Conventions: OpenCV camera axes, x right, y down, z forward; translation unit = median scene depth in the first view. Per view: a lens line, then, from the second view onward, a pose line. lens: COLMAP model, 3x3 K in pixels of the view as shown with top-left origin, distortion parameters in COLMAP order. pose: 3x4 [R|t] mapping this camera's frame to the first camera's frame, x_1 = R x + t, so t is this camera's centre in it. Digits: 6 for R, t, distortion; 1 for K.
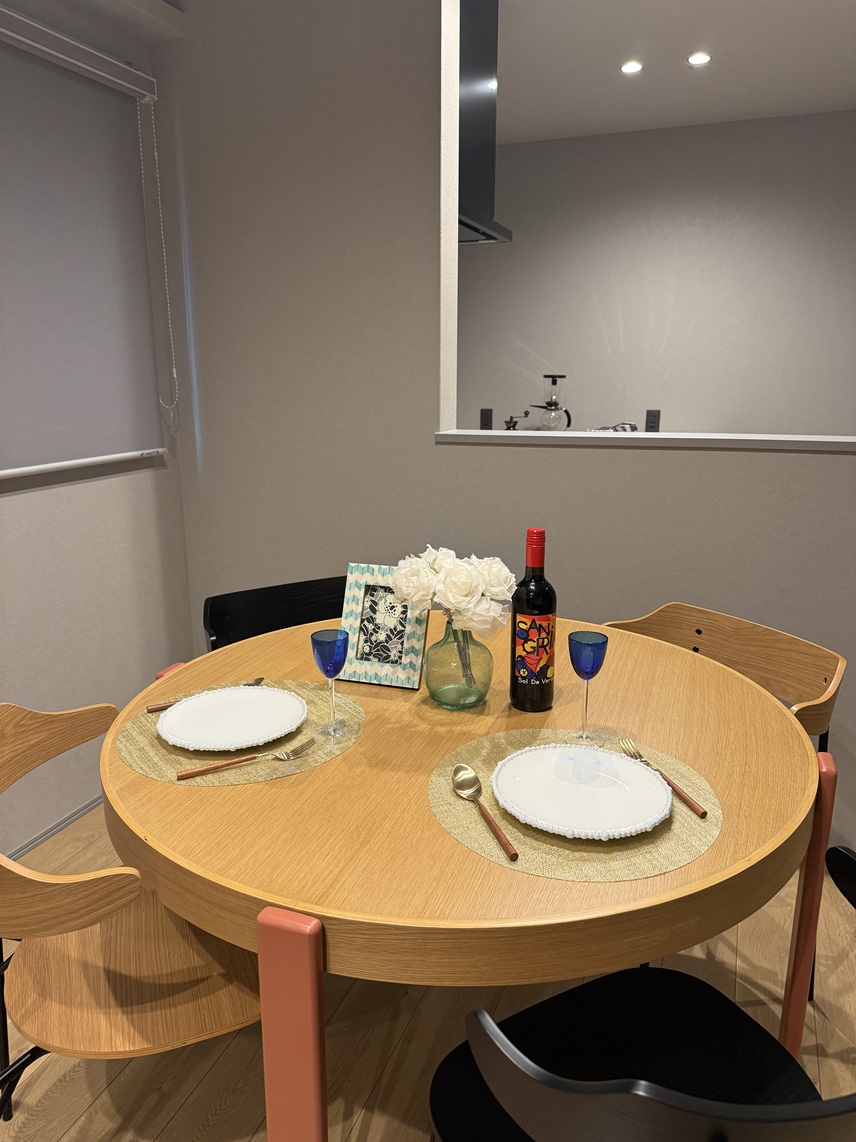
lens RADIAL K [[812.2, 0, 421.0], [0, 812.2, 576.0], [0, 0, 1]] dist [0.020611, -0.014519]
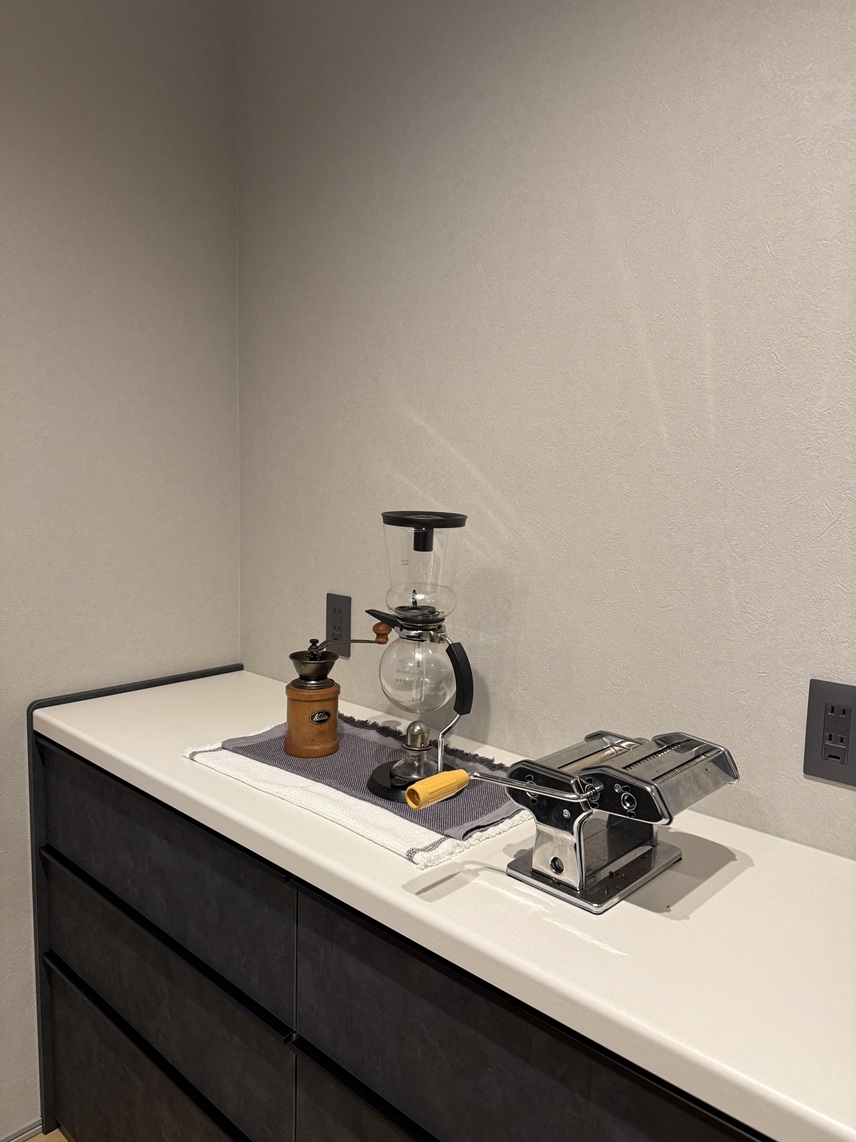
lens RADIAL K [[812.2, 0, 424.5], [0, 812.2, 575.0], [0, 0, 1]] dist [0.020611, -0.014519]
pose [[0.925239, 0.077702, -0.371341, 0.430155], [-0.123399, 0.987215, -0.100891, -0.322775], [0.358754, 0.139171, 0.922999, 1.213476]]
